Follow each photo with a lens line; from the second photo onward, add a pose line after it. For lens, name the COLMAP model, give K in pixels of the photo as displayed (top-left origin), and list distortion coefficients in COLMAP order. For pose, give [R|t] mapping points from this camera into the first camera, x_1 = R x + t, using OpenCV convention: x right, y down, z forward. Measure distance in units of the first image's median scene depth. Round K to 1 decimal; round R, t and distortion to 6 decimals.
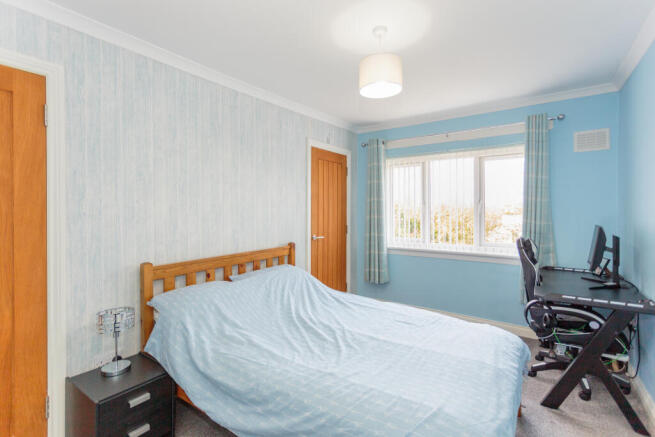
lens RADIAL K [[317.9, 0, 326.7], [0, 317.9, 204.6], [0, 0, 1]] dist [-0.000529, -0.000054]
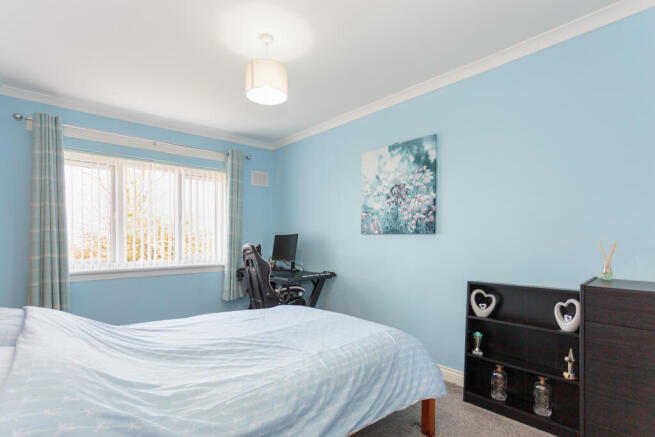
lens RADIAL K [[318.2, 0, 327.4], [0, 318.2, 240.0], [0, 0, 1]] dist [0.001280, 0.000250]
pose [[0.228142, -0.000700, 0.973628, -0.803322], [-0.011546, 0.999927, 0.003425, 0.108650], [-0.973559, -0.012023, 0.228118, 0.561574]]
